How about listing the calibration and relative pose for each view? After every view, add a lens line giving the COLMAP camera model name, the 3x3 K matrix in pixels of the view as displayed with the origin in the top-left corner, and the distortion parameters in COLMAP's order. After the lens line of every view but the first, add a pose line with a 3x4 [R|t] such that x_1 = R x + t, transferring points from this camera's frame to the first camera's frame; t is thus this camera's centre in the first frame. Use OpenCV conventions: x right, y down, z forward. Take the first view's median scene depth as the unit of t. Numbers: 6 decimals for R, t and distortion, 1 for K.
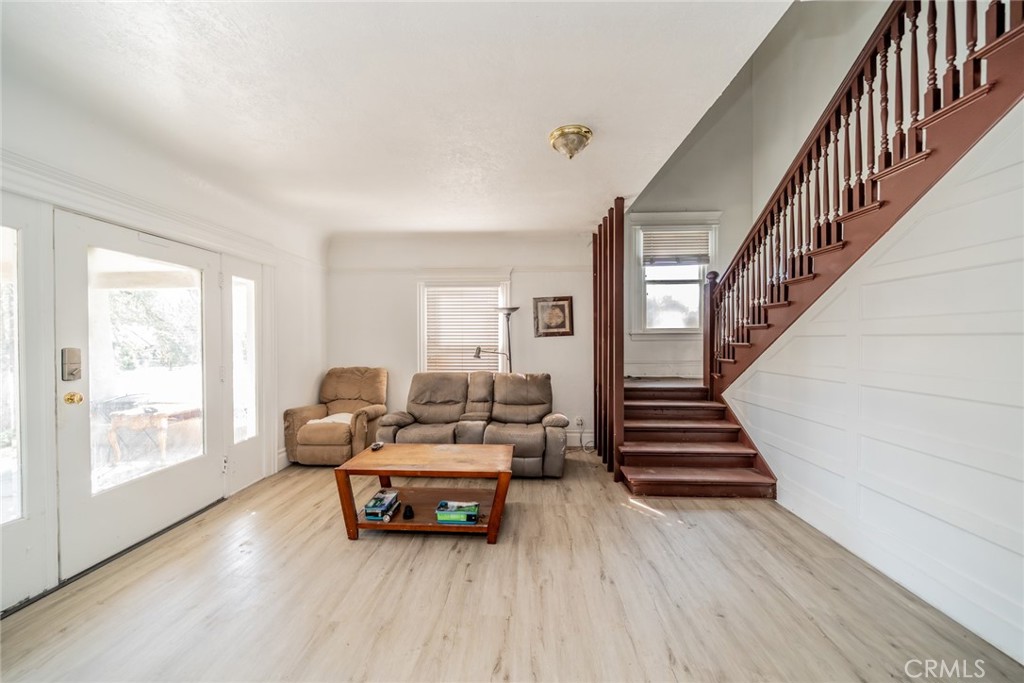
lens RADIAL K [[347.2, 0, 512.0], [0, 347.2, 341.5], [0, 0, 1]] dist [-0.000390, -0.000112]
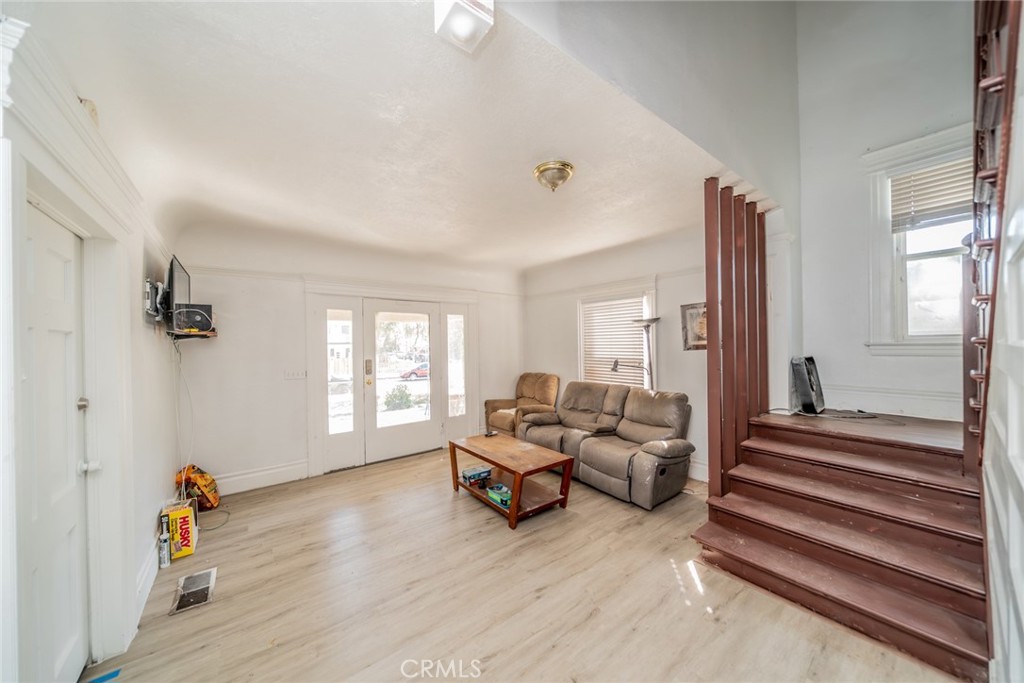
lens RADIAL K [[347.2, 0, 512.0], [0, 347.2, 341.5], [0, 0, 1]] dist [-0.000390, -0.000112]
pose [[0.651161, -0.010798, -0.758863, 0.524802], [0.009251, 0.999937, -0.006290, -0.038750], [0.758883, -0.002925, 0.651220, 0.128127]]
